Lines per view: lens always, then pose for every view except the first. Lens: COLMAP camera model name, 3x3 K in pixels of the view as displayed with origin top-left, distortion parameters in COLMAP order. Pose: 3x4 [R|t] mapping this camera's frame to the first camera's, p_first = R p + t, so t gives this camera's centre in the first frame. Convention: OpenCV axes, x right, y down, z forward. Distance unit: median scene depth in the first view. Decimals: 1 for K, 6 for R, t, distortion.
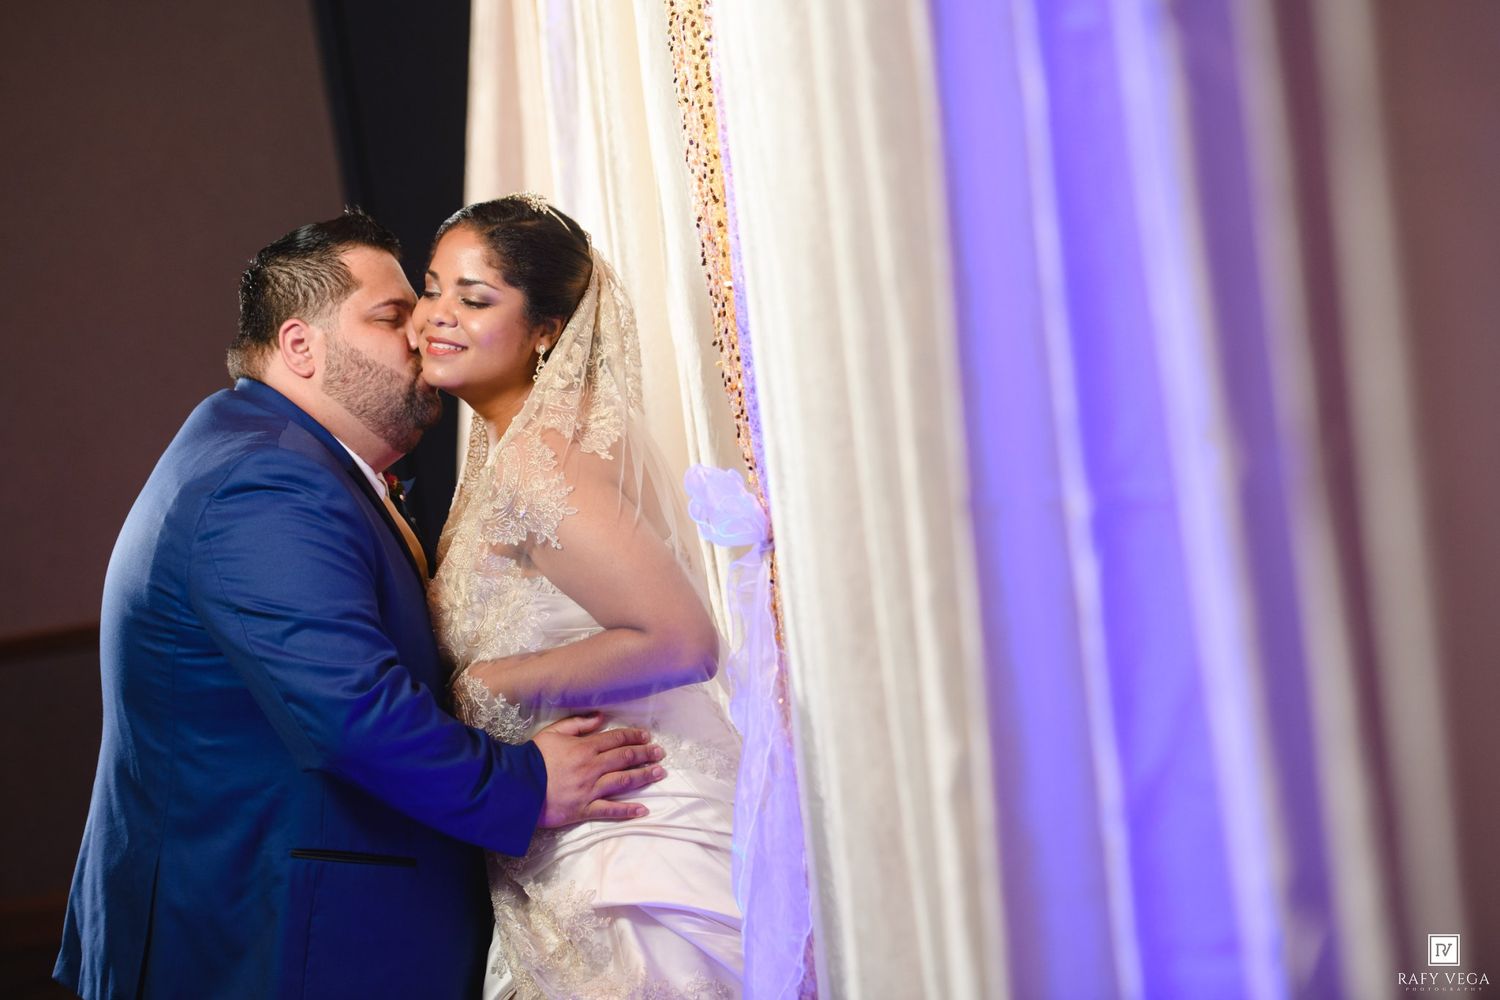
lens RADIAL K [[3905.4, 0, 749.3], [0, 3905.4, 504.7], [0, 0, 1]] dist [0.184272, 0.000000]
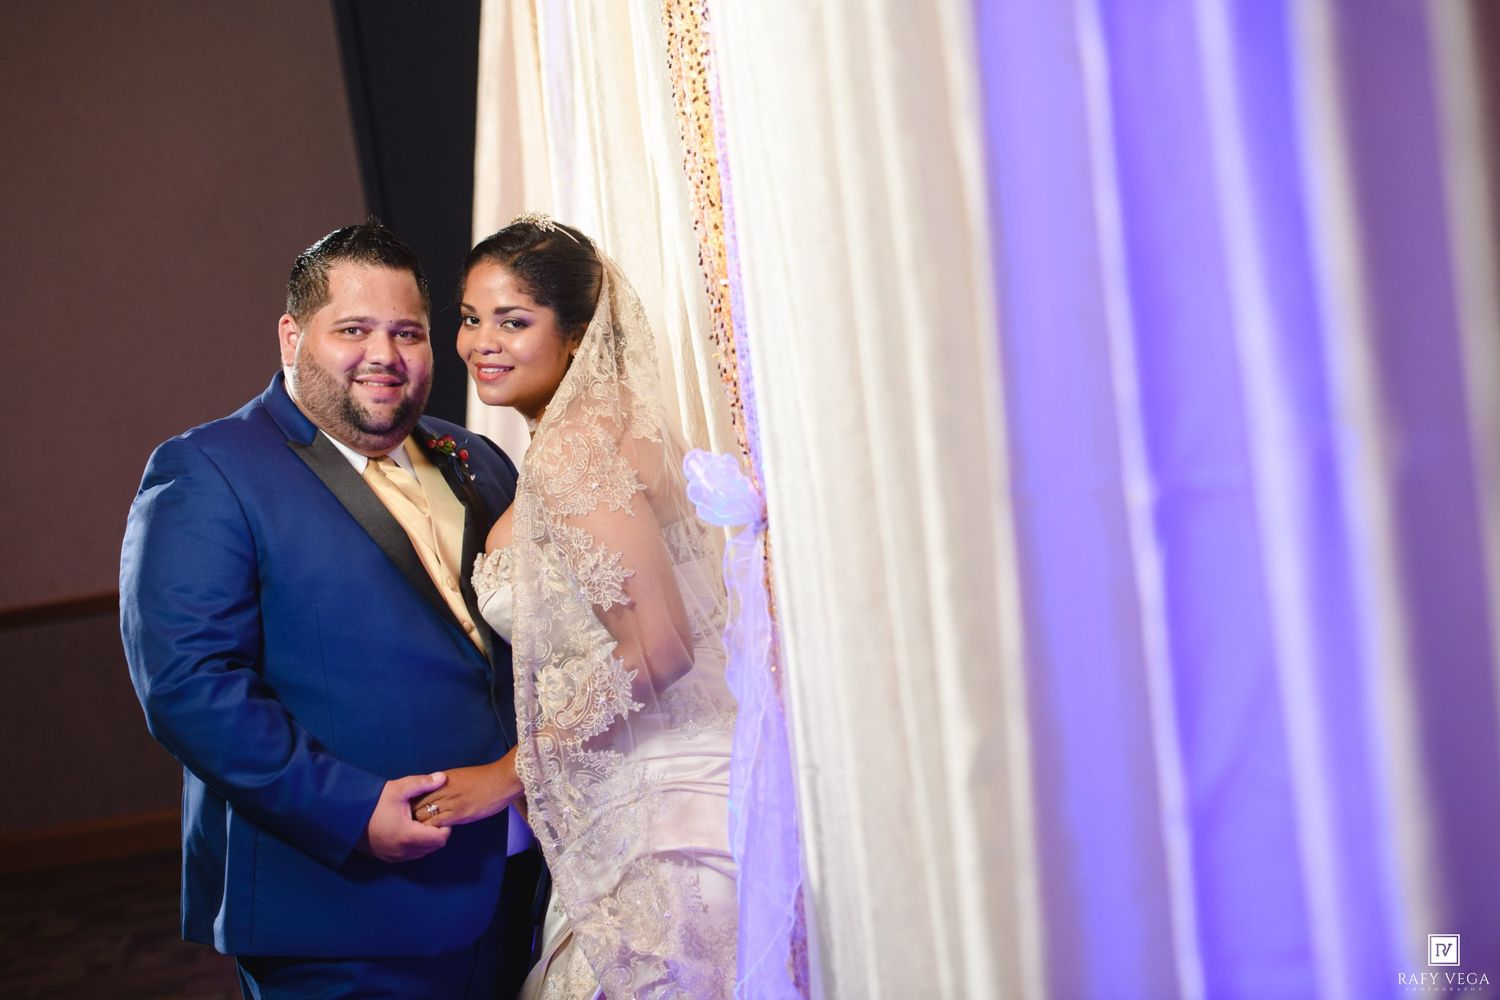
lens RADIAL K [[2916.8, 0, 750.8], [0, 2916.8, 494.0], [0, 0, 1]] dist [-0.008965, 0.000000]
pose [[0.999625, -0.000387, 0.027371, -0.020157], [0.000224, 0.999982, 0.005964, -0.002837], [-0.027373, -0.005956, 0.999608, 0.197394]]
